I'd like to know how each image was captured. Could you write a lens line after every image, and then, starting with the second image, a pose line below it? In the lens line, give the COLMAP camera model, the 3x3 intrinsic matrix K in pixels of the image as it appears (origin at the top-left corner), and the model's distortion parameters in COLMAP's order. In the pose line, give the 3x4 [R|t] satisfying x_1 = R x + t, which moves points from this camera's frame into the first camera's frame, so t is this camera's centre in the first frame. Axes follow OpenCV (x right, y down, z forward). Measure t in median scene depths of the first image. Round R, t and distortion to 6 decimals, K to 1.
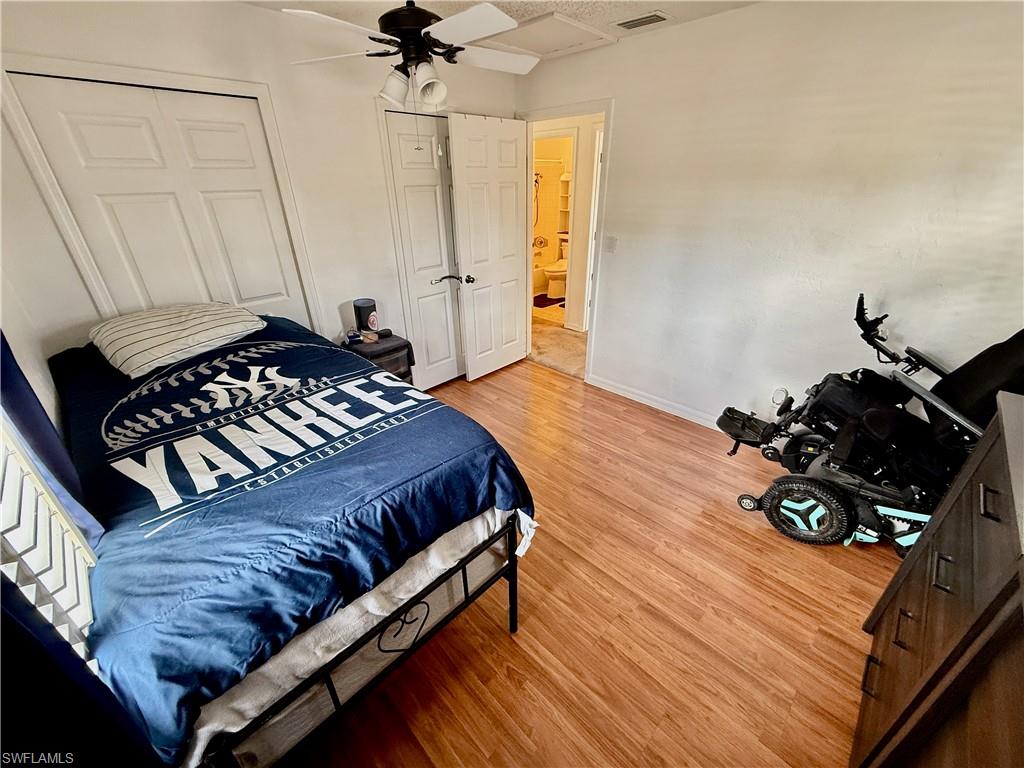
lens RADIAL K [[409.0, 0, 510.8], [0, 409.0, 386.4], [0, 0, 1]] dist [0.001792, 0.000766]
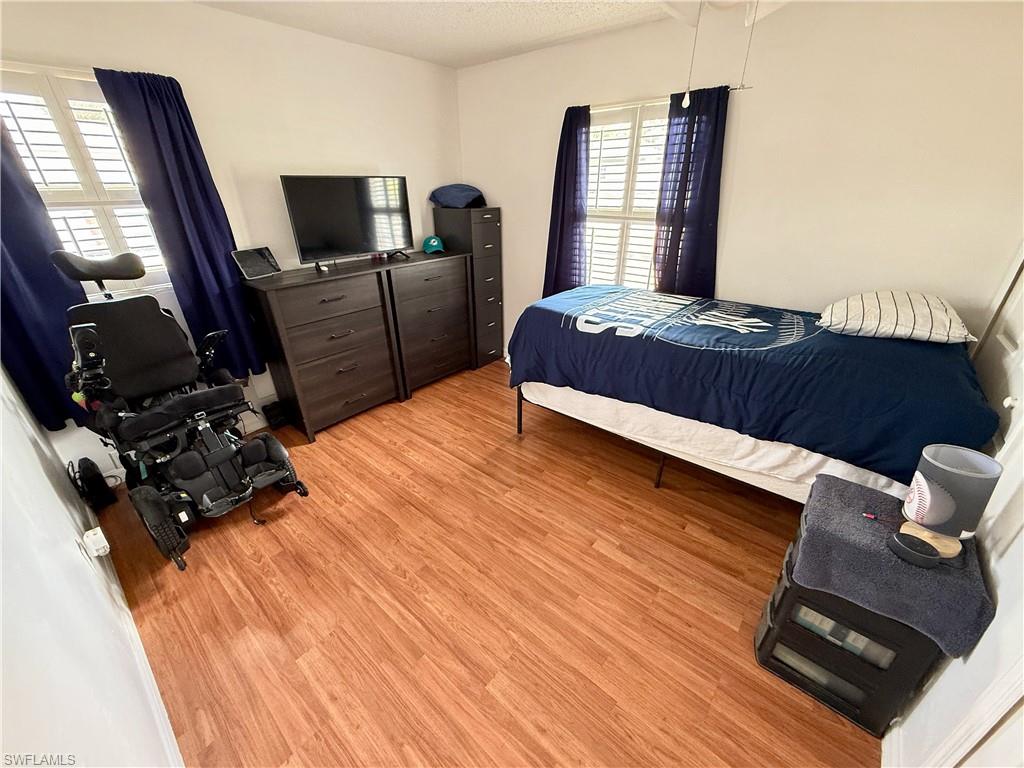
lens RADIAL K [[409.0, 0, 508.2], [0, 409.0, 385.7], [0, 0, 1]] dist [0.001792, 0.000766]
pose [[-0.996869, 0.053602, -0.058130, 0.148381], [-0.015042, 0.593182, 0.804928, -0.936141], [0.077628, 0.803282, -0.590518, 1.910441]]
